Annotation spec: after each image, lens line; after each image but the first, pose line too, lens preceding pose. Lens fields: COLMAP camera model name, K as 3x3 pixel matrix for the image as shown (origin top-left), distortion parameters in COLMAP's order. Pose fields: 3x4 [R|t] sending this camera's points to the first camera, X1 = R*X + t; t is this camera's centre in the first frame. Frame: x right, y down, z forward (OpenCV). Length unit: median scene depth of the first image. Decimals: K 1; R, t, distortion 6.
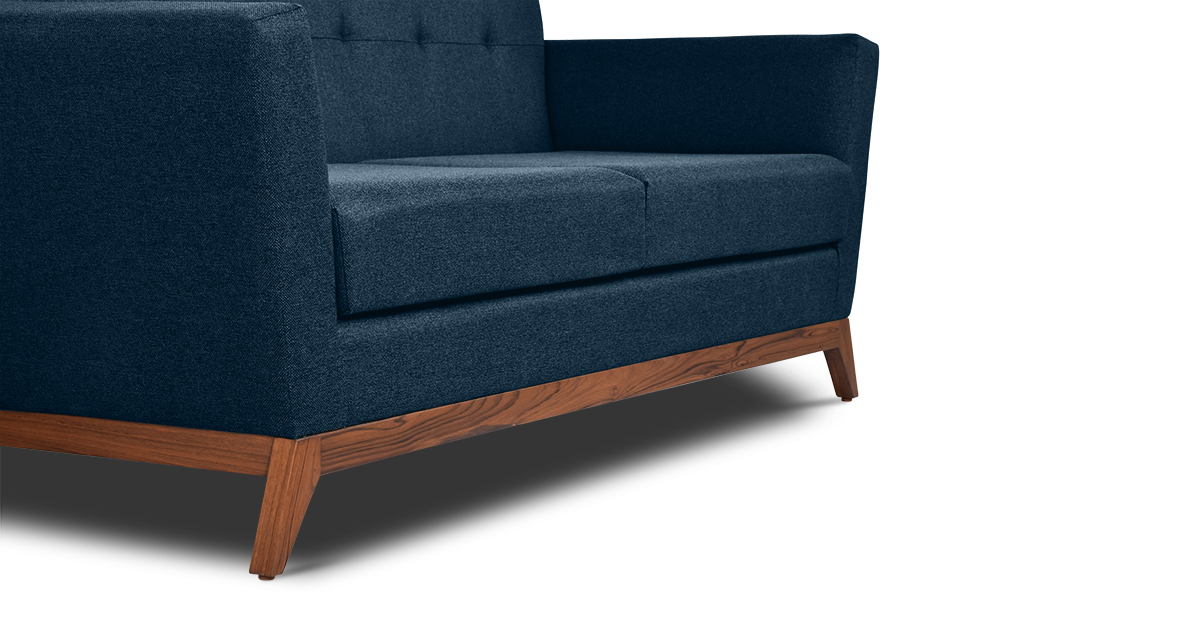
lens RADIAL K [[2148.0, 0, 505.0], [0, 2148.0, 302.5], [0, 0, 1]] dist [0.443555, 0.000000]
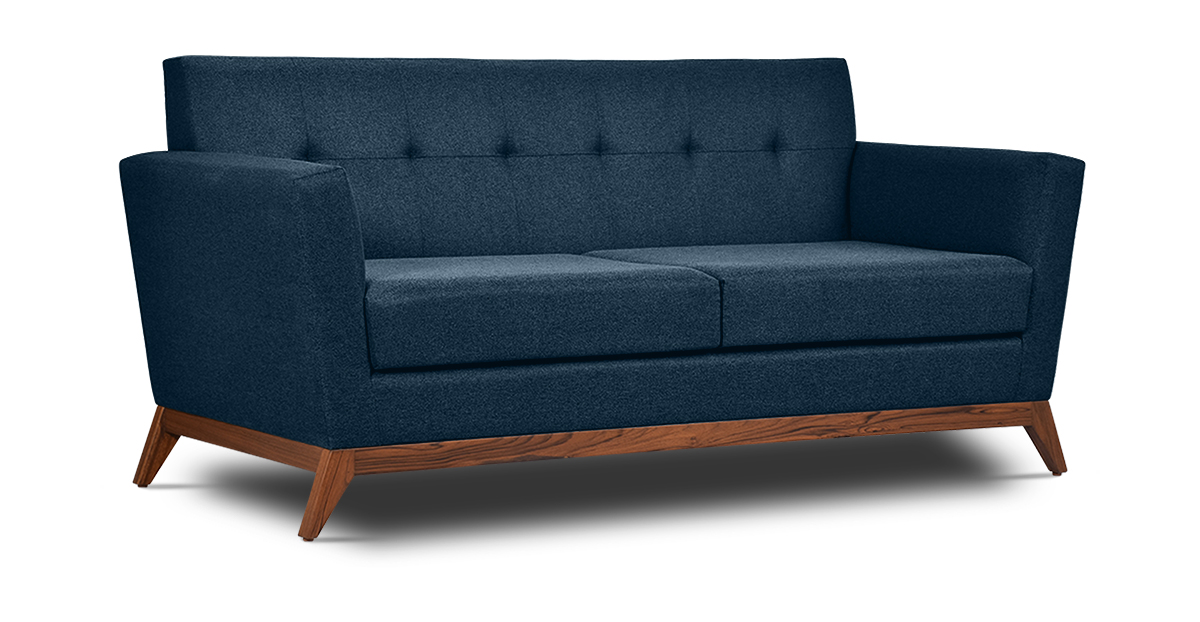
lens RADIAL K [[3162.3, 0, 606.2], [0, 3162.3, 264.6], [0, 0, 1]] dist [0.823573, 0.000000]
pose [[0.895218, 0.038356, -0.443974, 0.829270], [-0.049086, 0.998714, -0.012693, -0.037054], [0.442916, 0.033155, 0.895950, -0.718780]]
